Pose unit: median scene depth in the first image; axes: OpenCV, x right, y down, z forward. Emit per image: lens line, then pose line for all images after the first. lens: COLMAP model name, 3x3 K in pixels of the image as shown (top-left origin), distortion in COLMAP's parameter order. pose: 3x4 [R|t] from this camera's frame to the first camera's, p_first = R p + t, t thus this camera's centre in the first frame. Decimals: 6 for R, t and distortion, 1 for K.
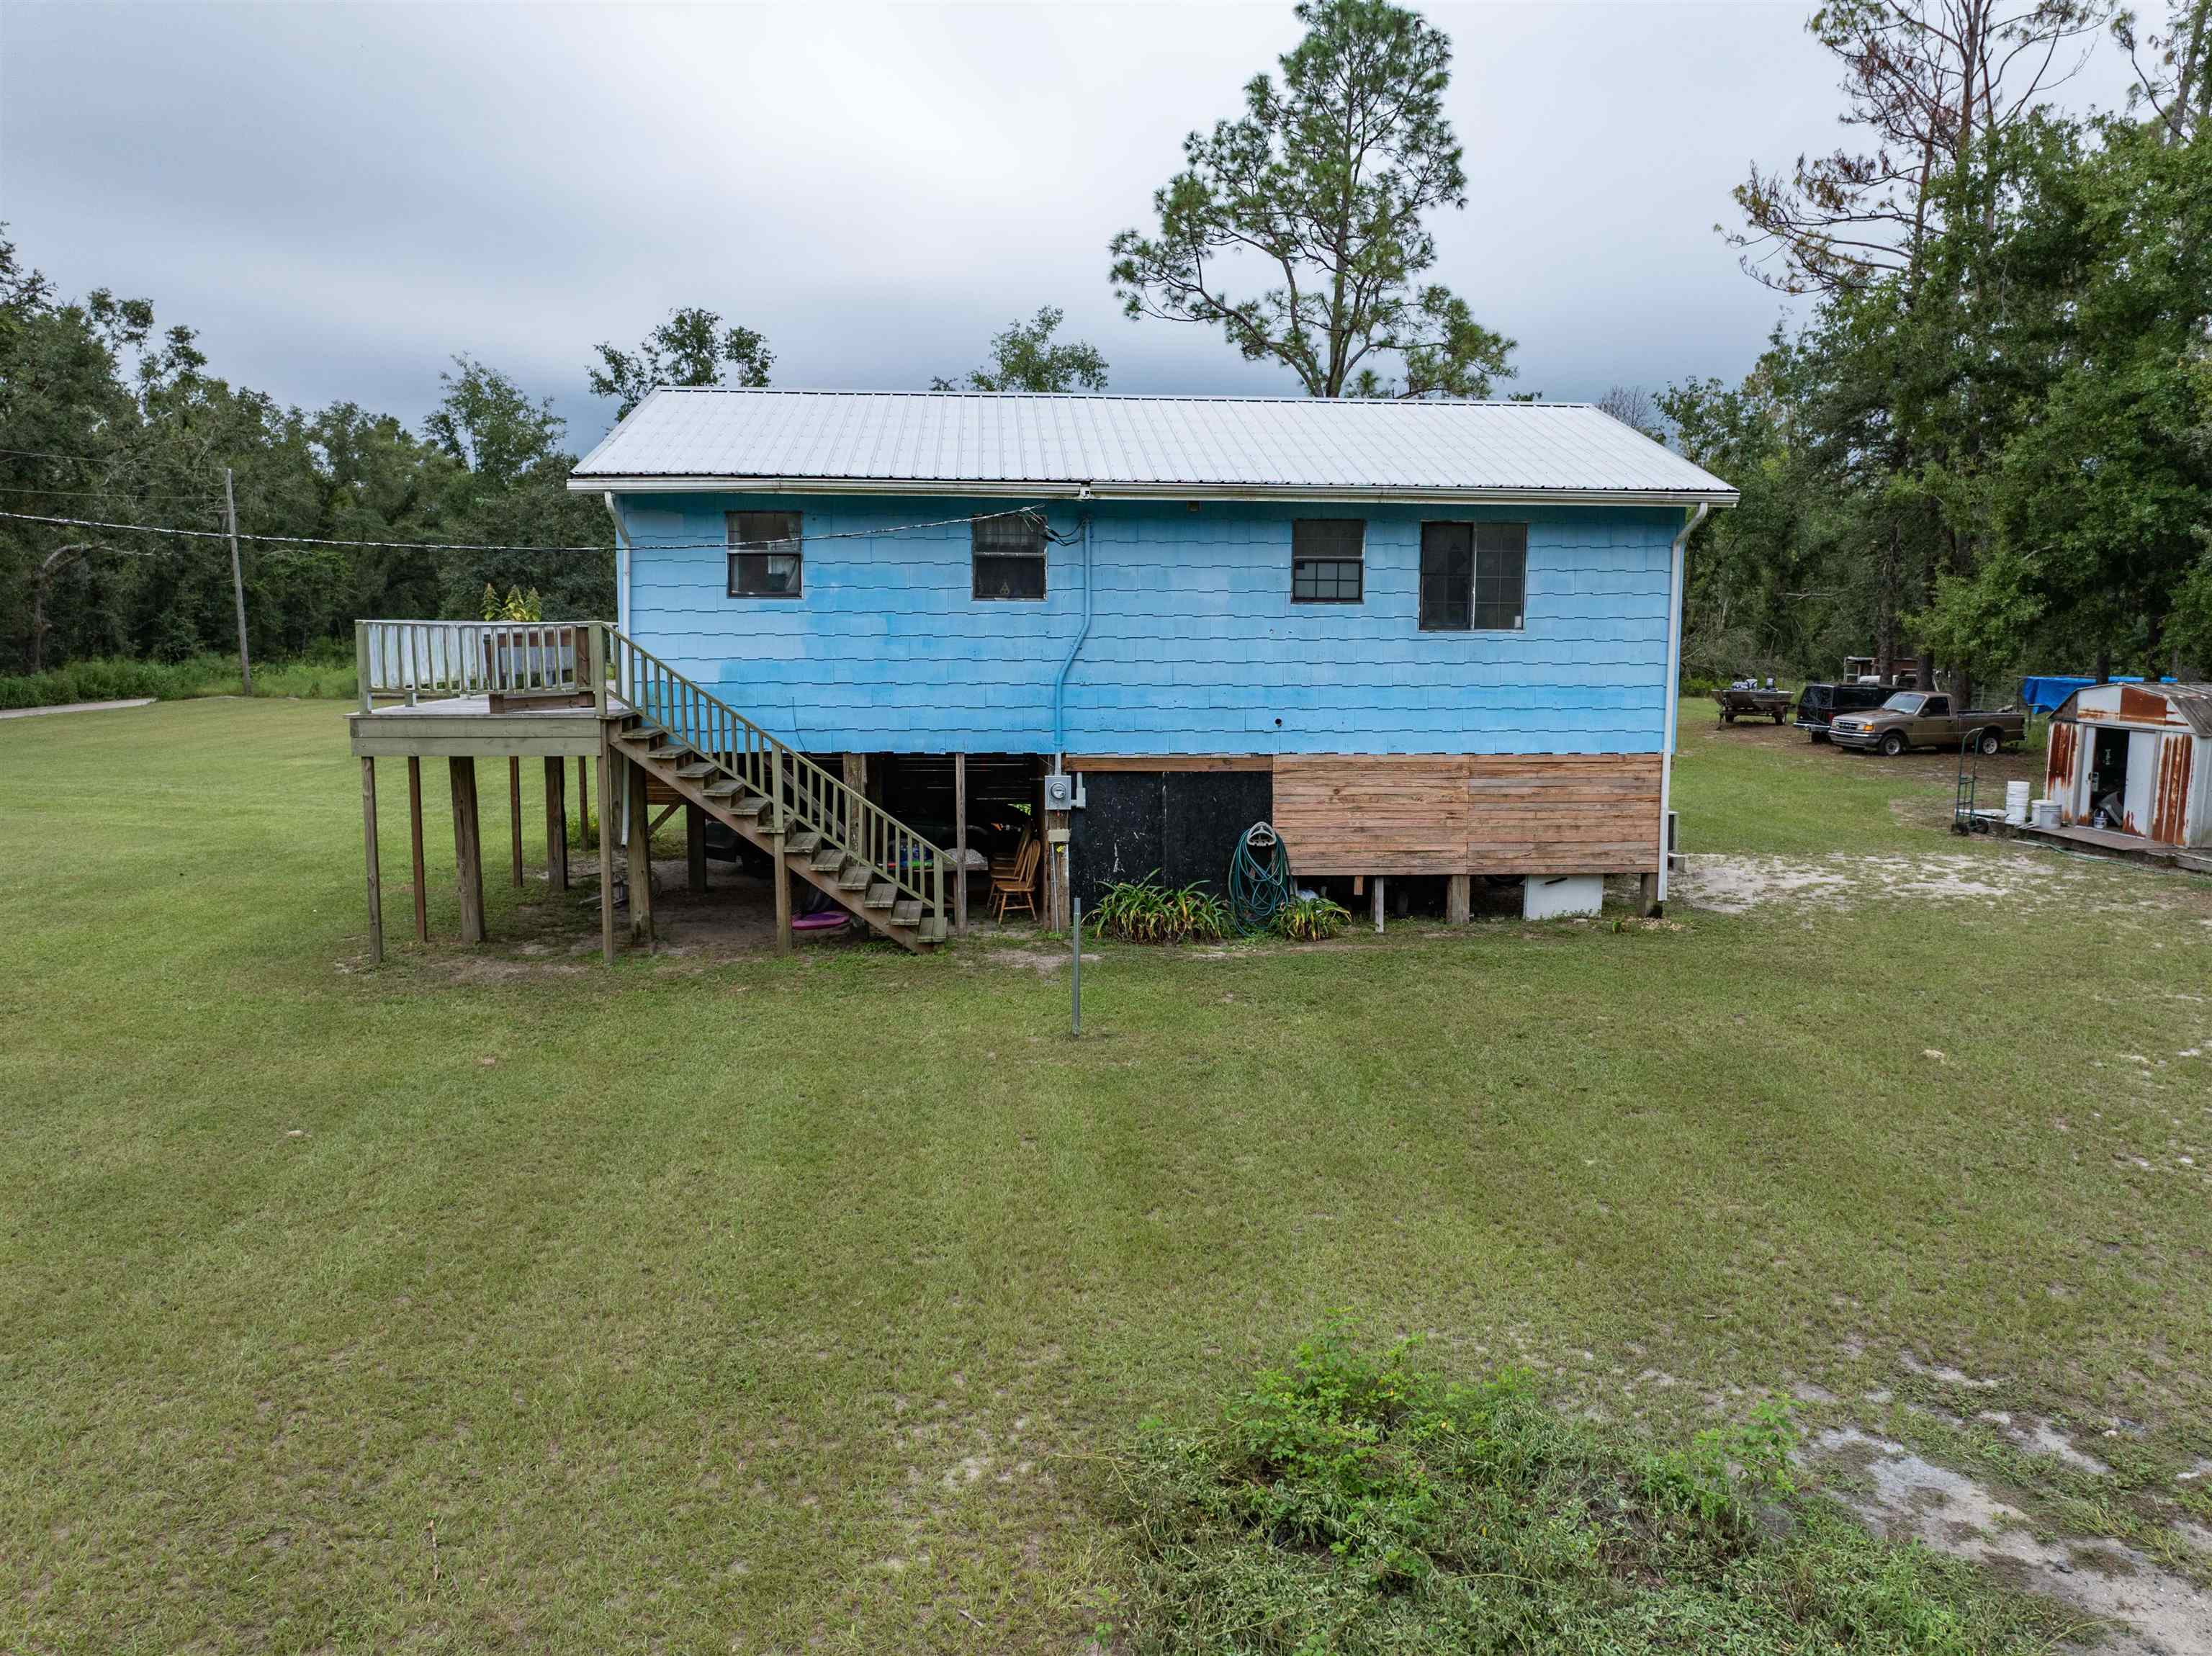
lens RADIAL K [[1561.2, 0, 1098.0], [0, 1561.2, 820.4], [0, 0, 1]] dist [-0.045872, 0.018218]
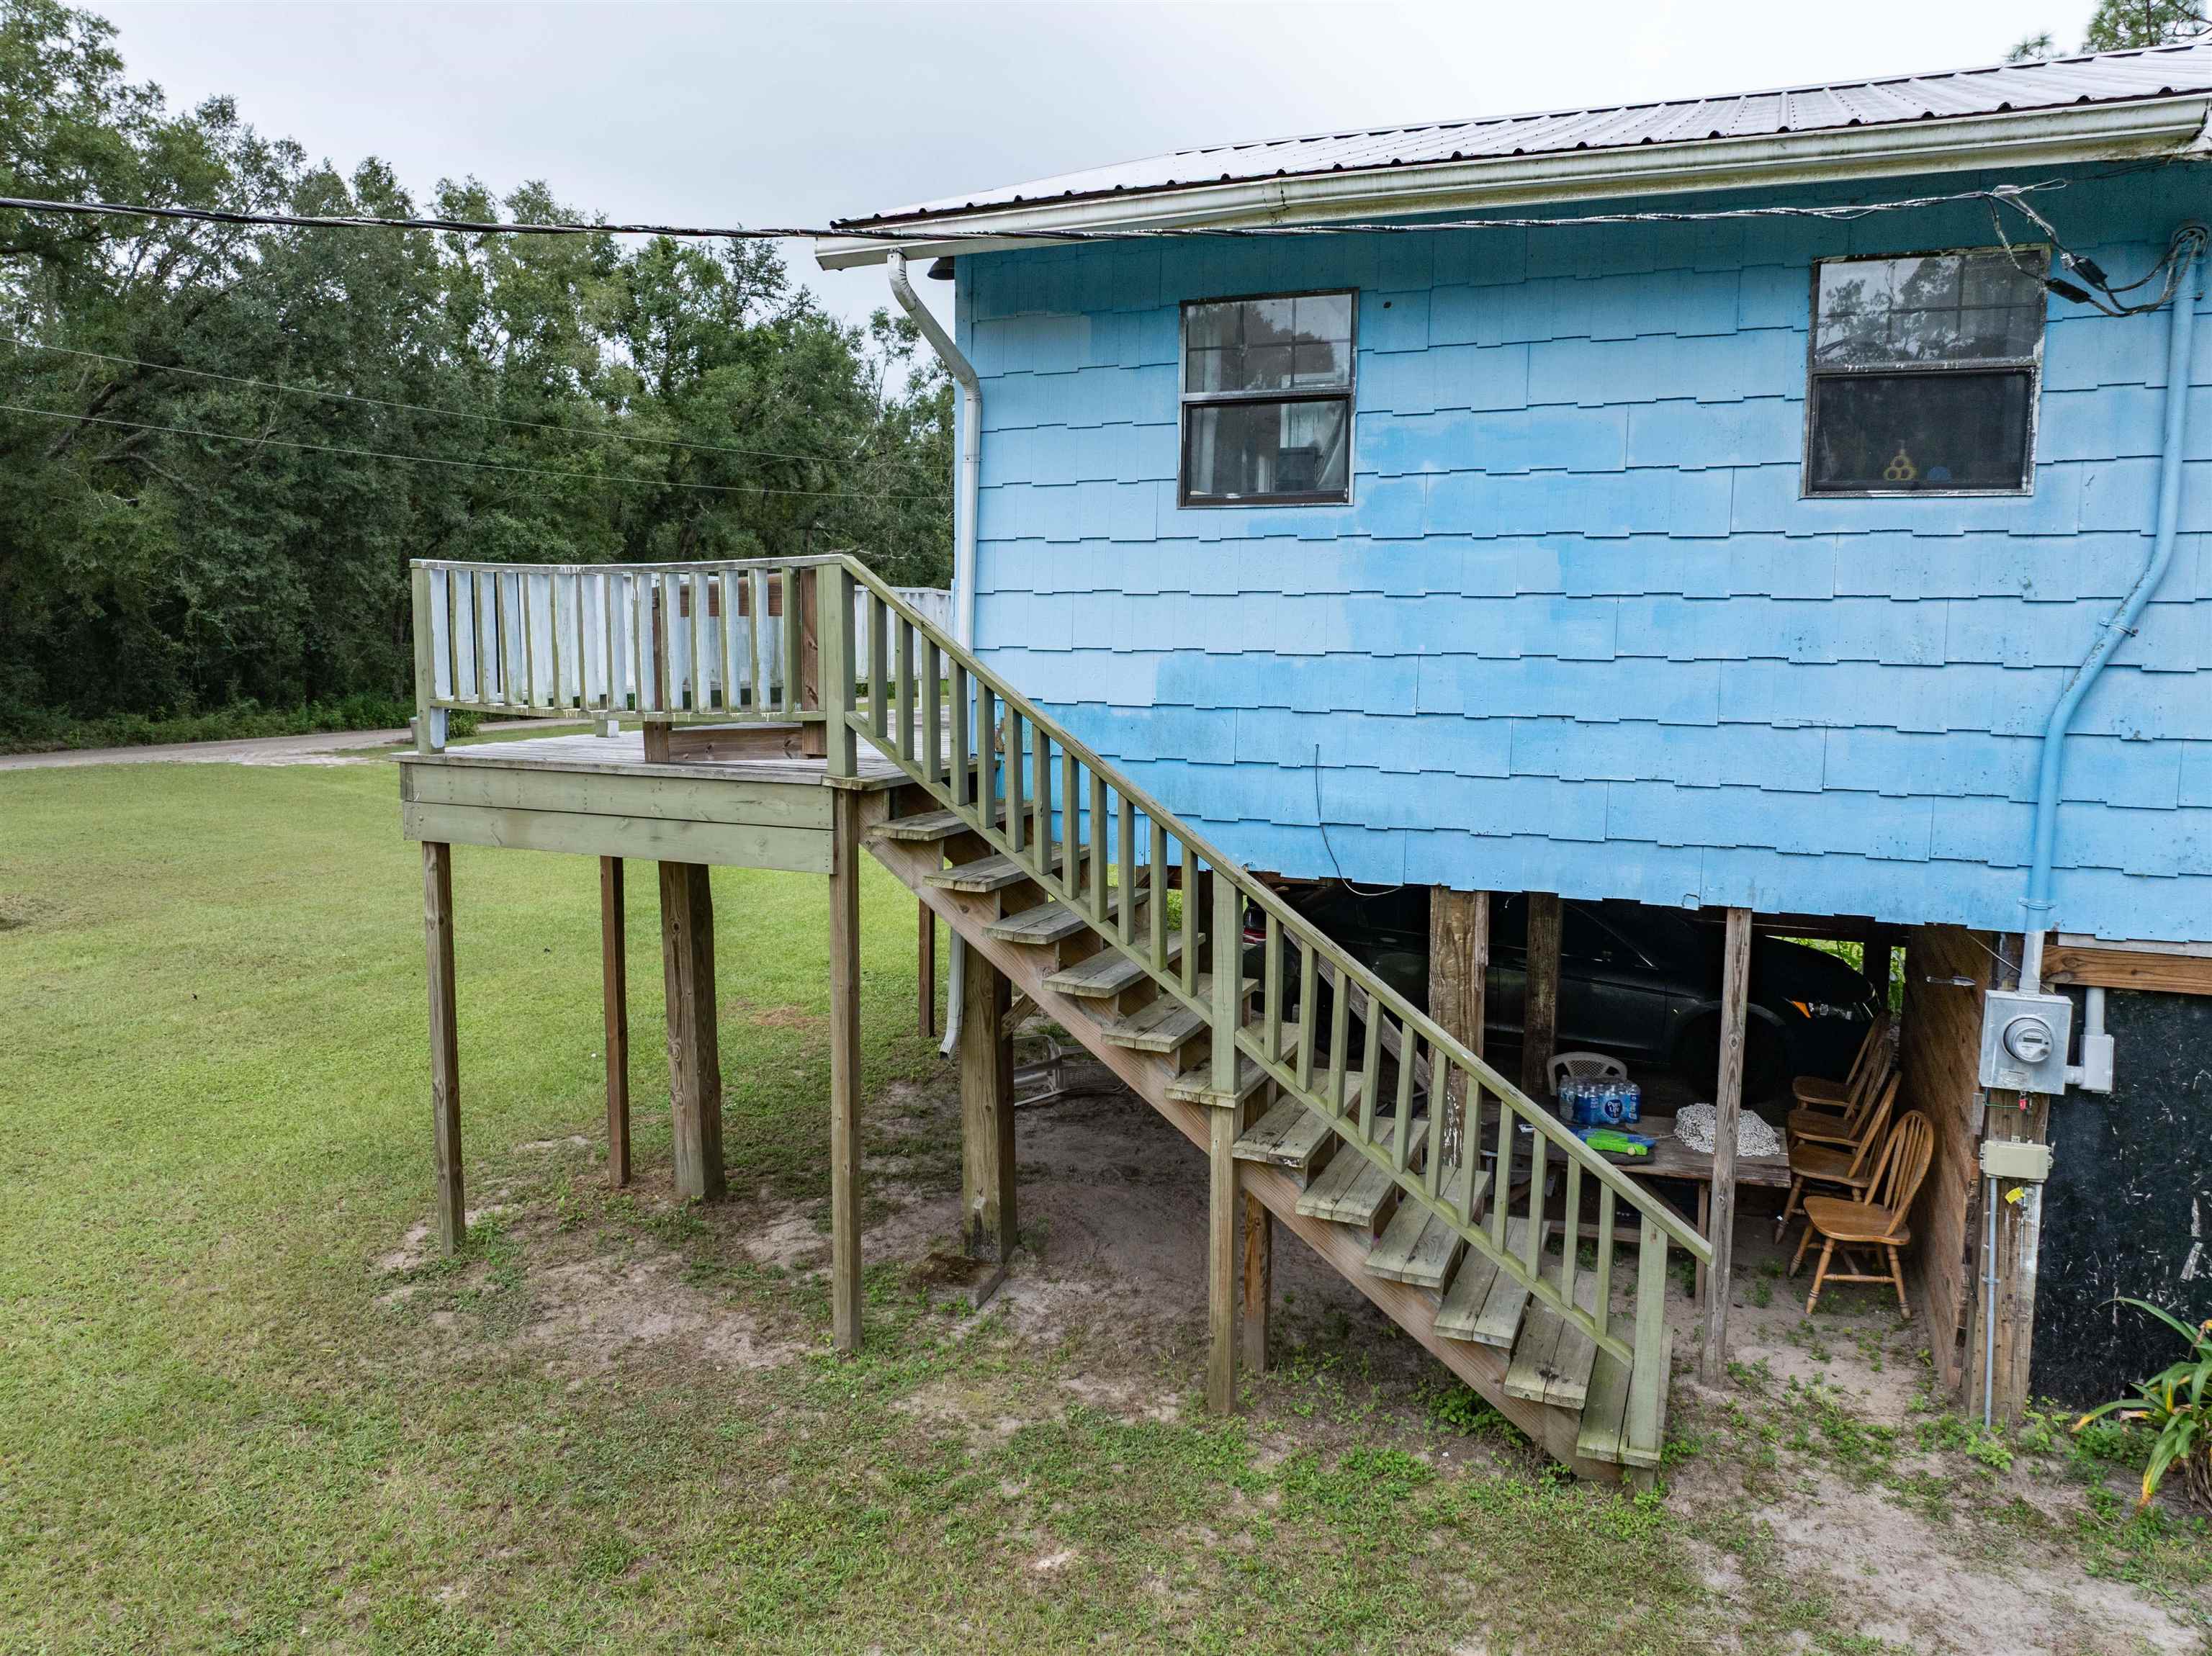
lens RADIAL K [[1561.2, 0, 1119.7], [0, 1561.2, 834.1], [0, 0, 1]] dist [-0.045872, 0.018218]
pose [[0.895552, 0.059771, -0.440925, -0.059071], [-0.059395, 0.998127, 0.014668, -0.058487], [0.440975, 0.013053, 0.897424, 0.604339]]
